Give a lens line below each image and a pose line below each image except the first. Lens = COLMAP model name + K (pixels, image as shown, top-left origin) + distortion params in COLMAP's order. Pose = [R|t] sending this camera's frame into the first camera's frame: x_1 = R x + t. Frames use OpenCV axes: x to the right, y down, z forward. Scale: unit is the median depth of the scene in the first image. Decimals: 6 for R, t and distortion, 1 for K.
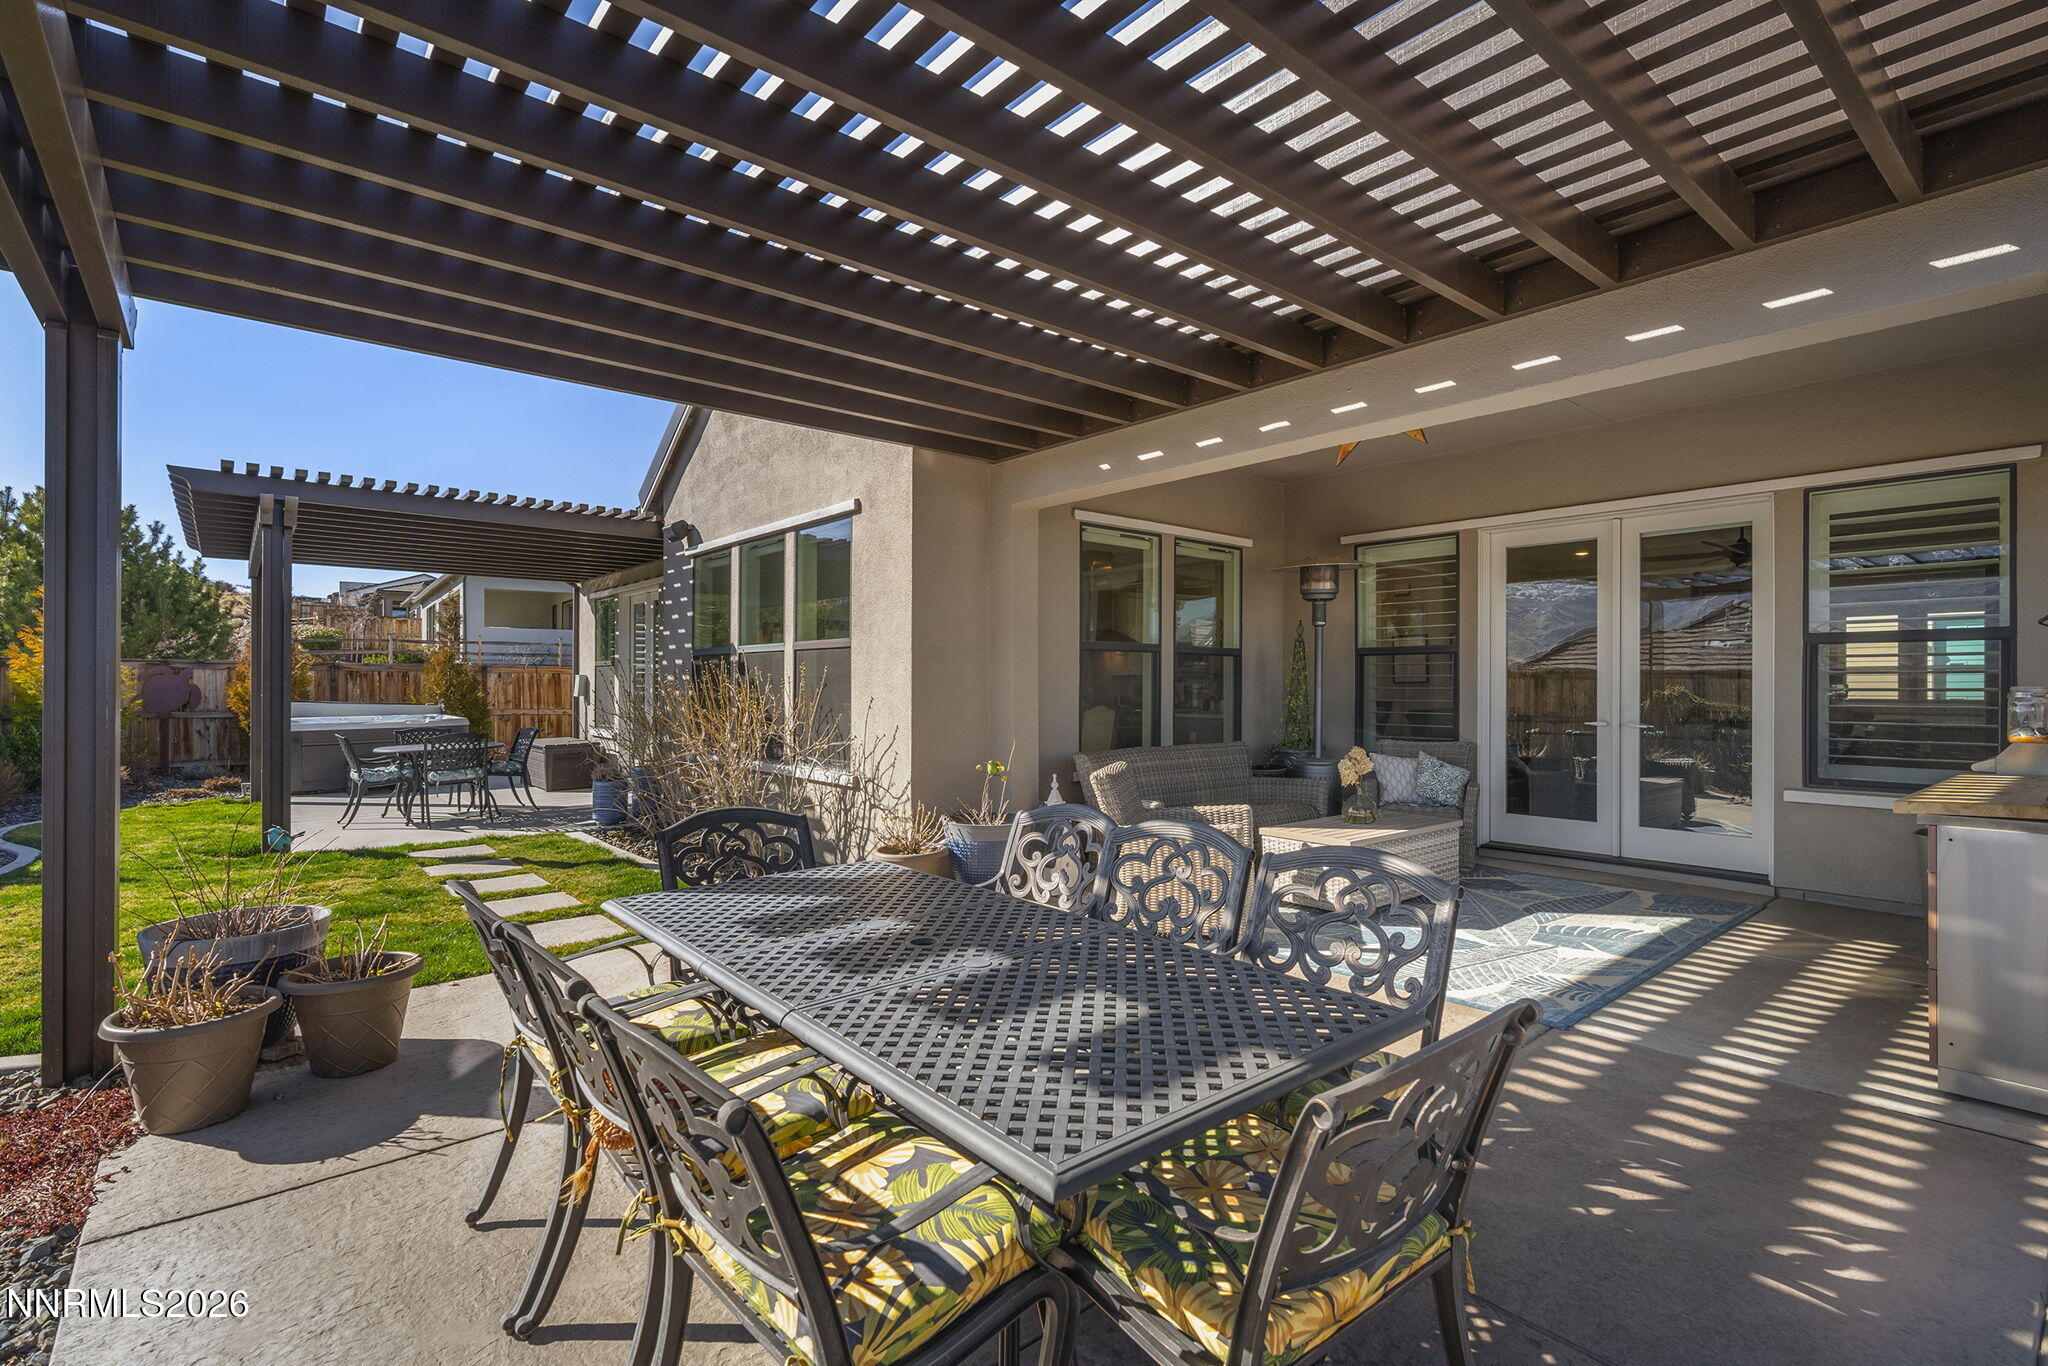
lens RADIAL K [[955.3, 0, 1004.3], [0, 955.3, 693.2], [0, 0, 1]] dist [-0.001103, 0.000282]
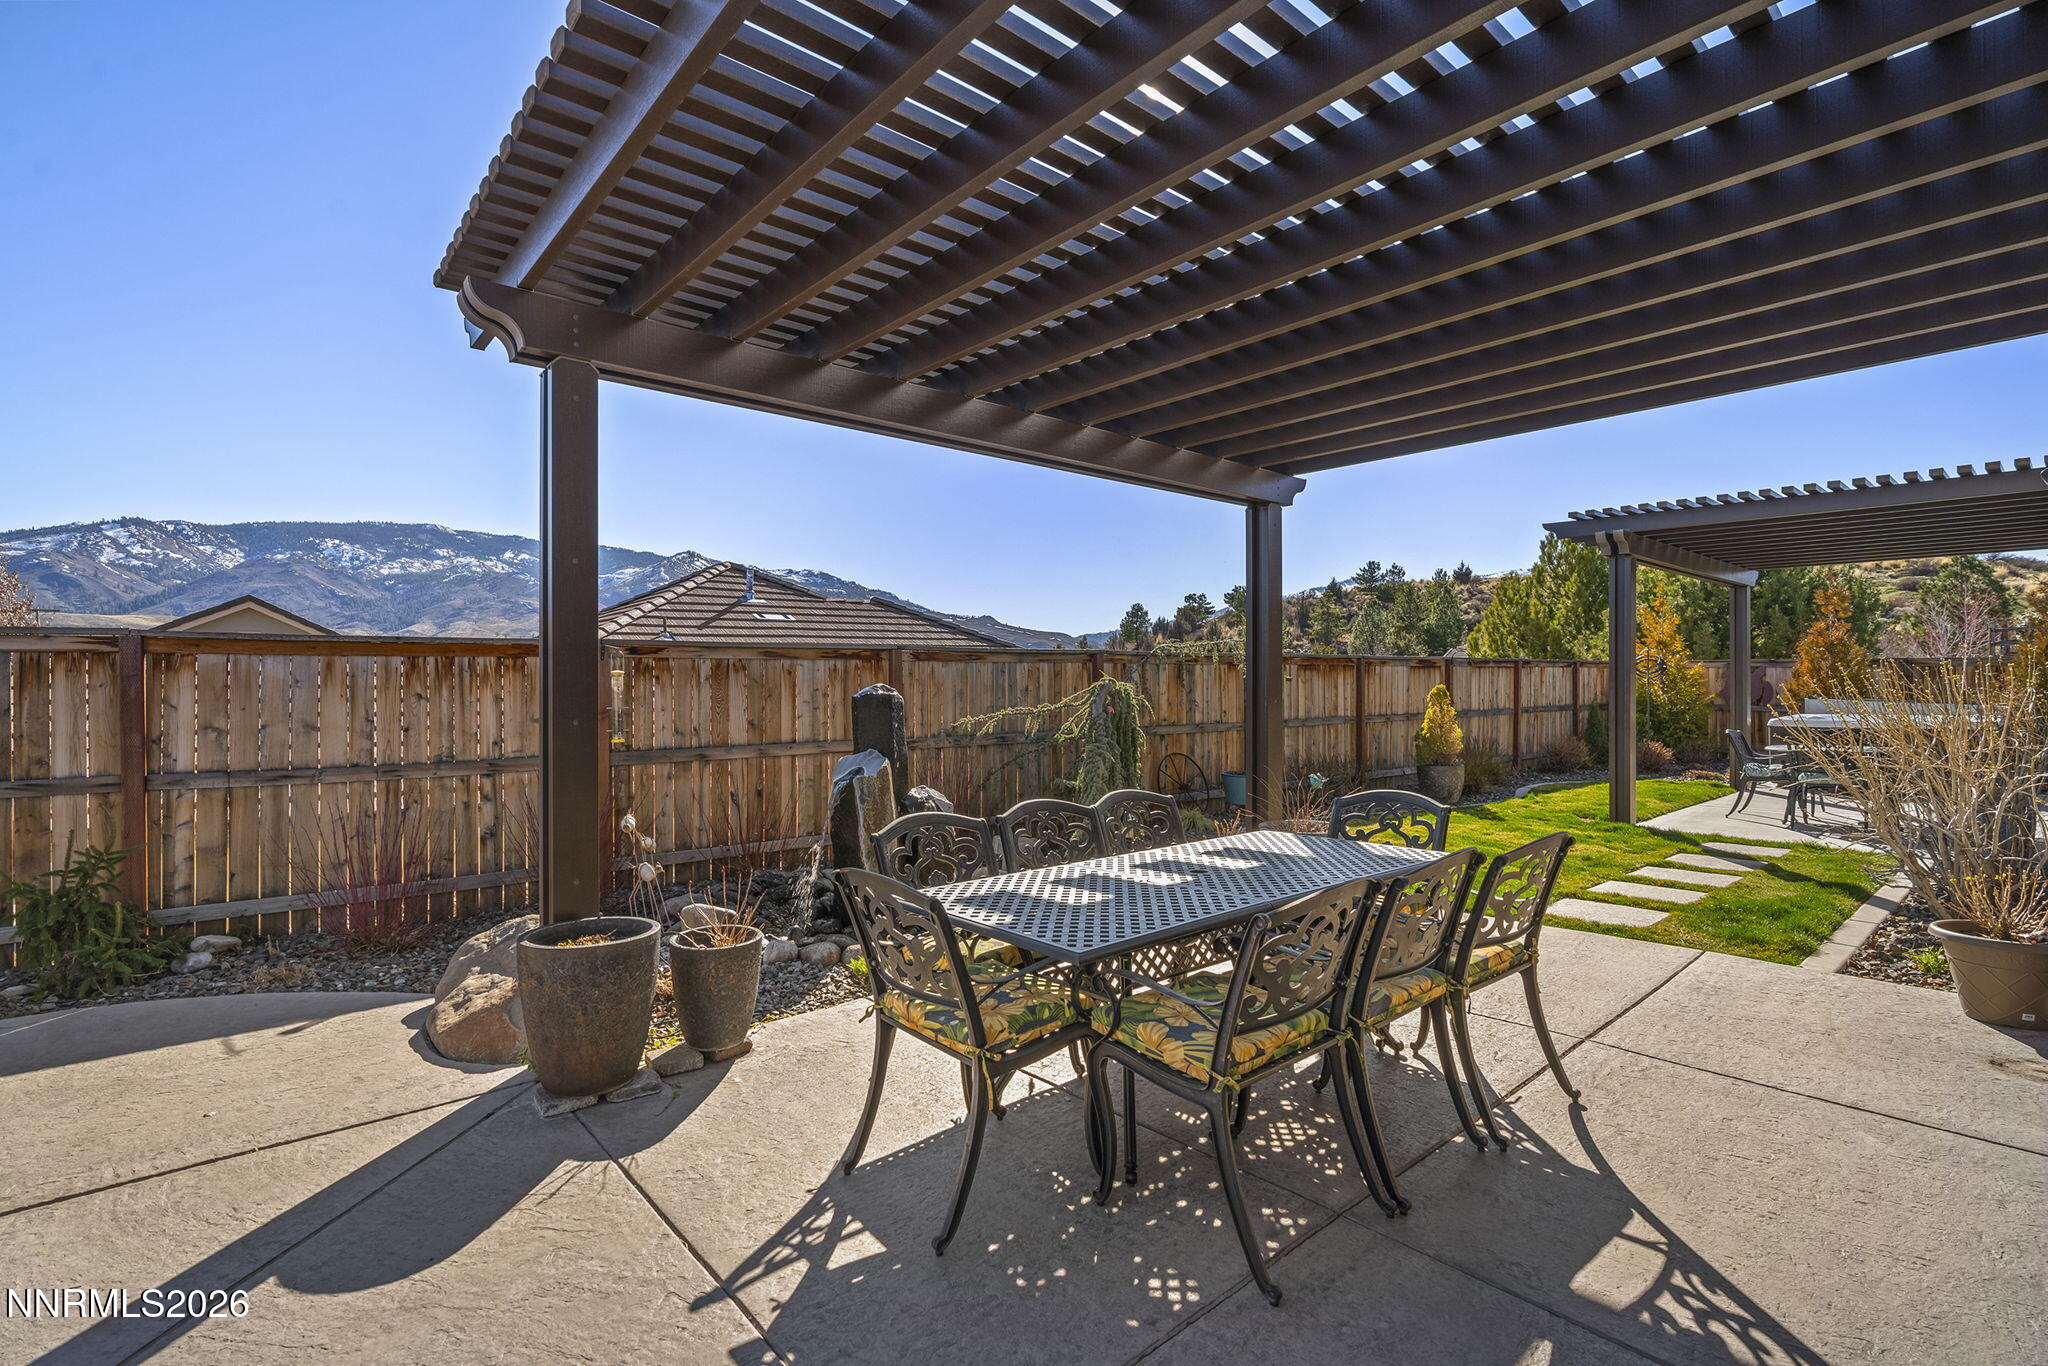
lens RADIAL K [[931.0, 0, 1019.0], [0, 931.0, 679.9], [0, 0, 1]] dist [-0.011299, 0.004566]
pose [[0.019233, -0.001624, -0.999814, 0.259500], [-0.004820, 0.999987, -0.001717, -0.006240], [0.999803, 0.004852, 0.019225, 0.133382]]
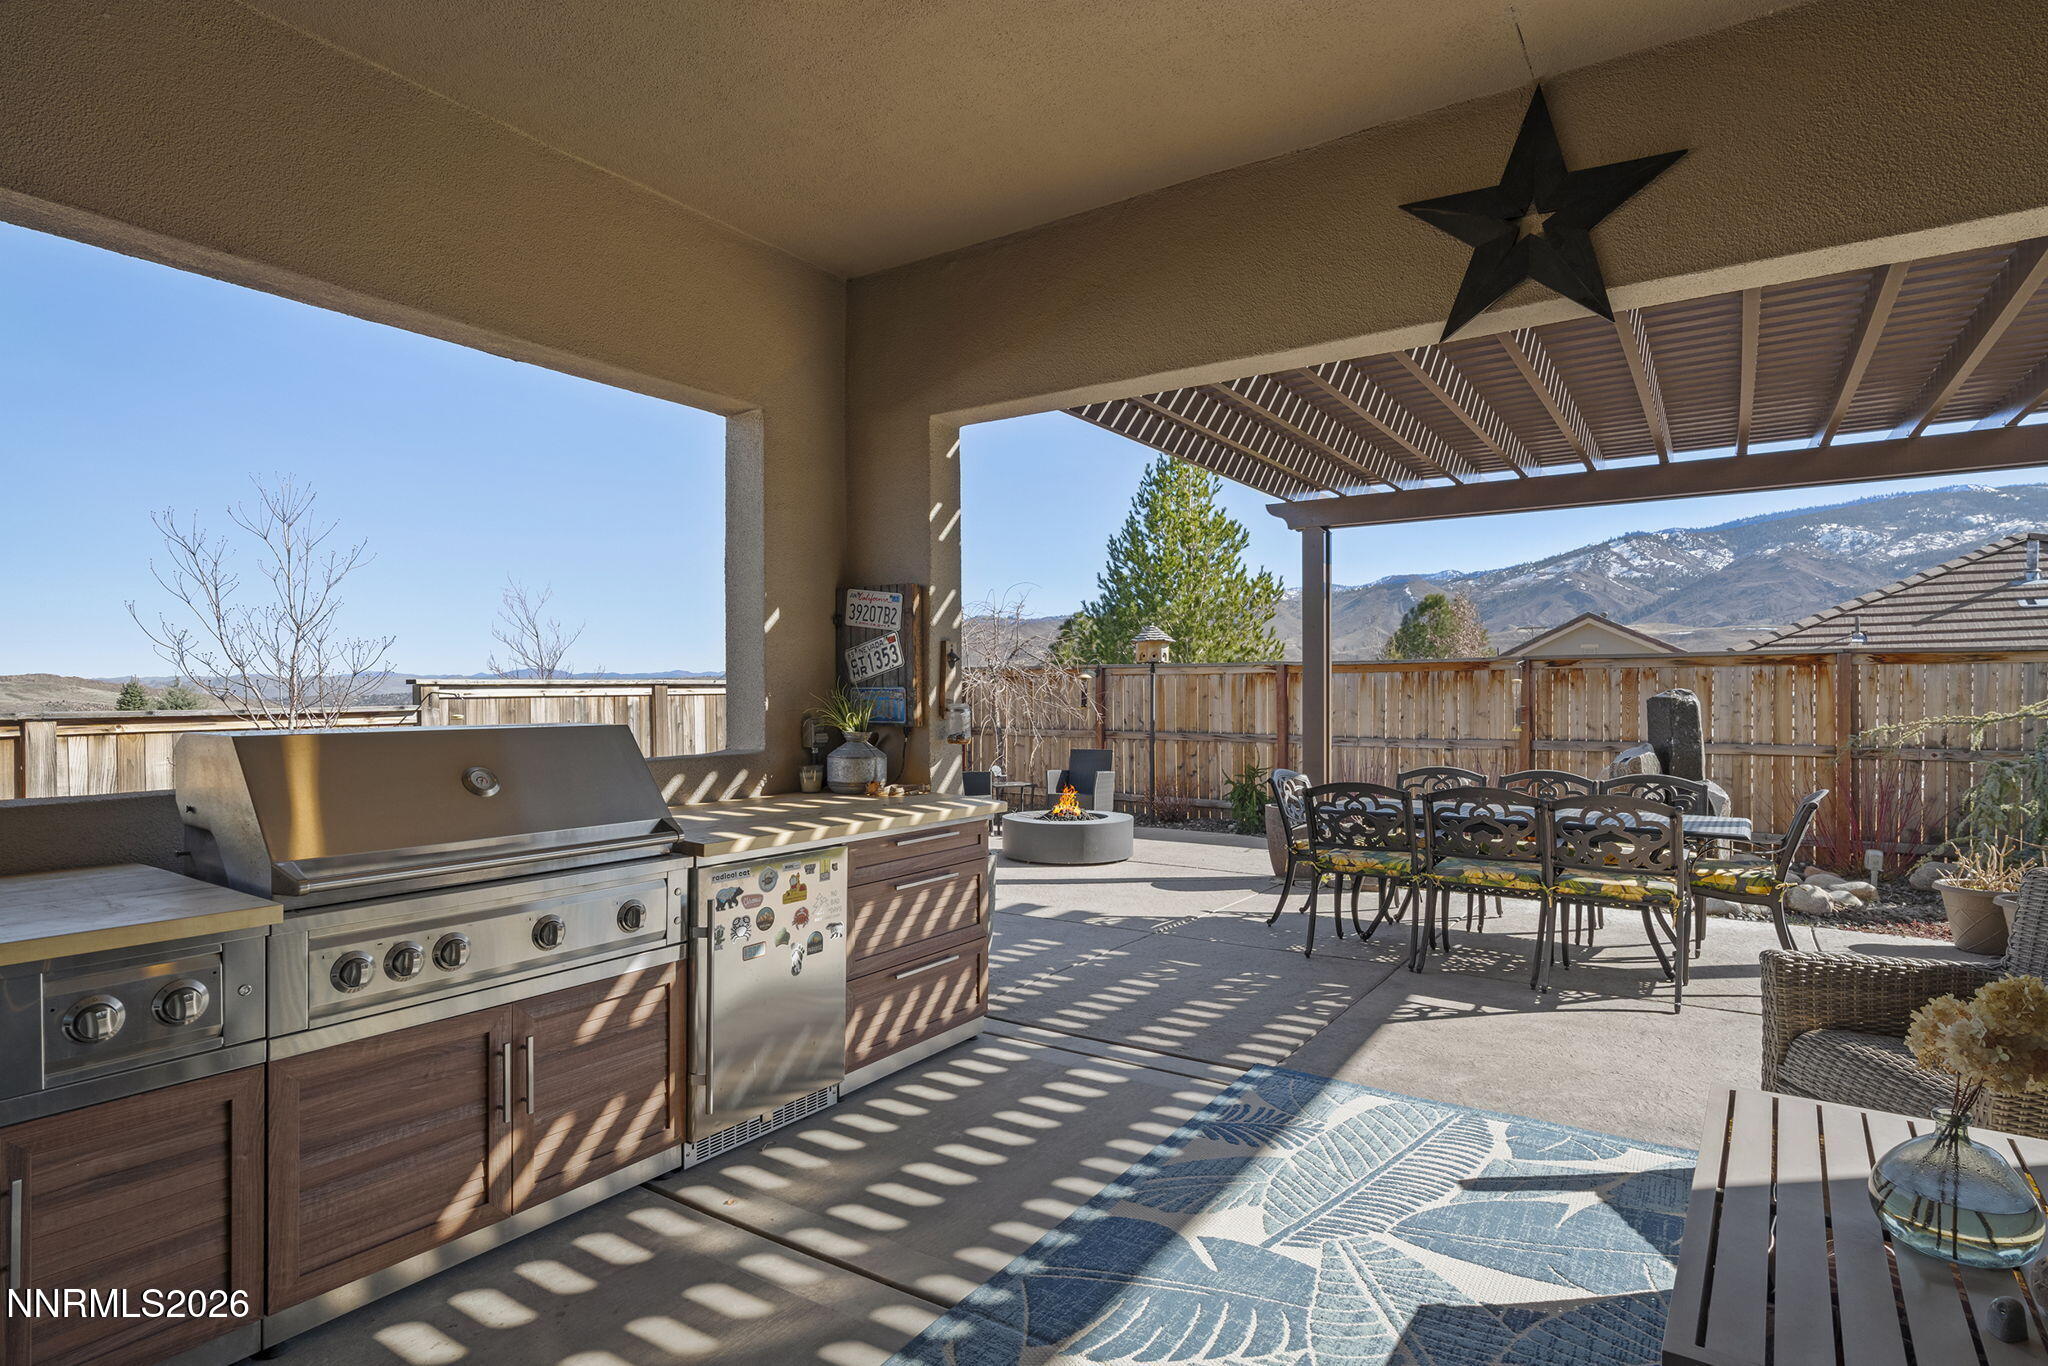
lens RADIAL K [[1052.0, 0, 1006.2], [0, 1052.0, 693.6], [0, 0, 1]] dist [0.001044, -0.000205]
pose [[-0.959461, 0.002459, -0.281832, 0.338827], [-0.000087, 0.999959, 0.009021, -0.007438], [0.281843, 0.008680, -0.959421, 0.580847]]
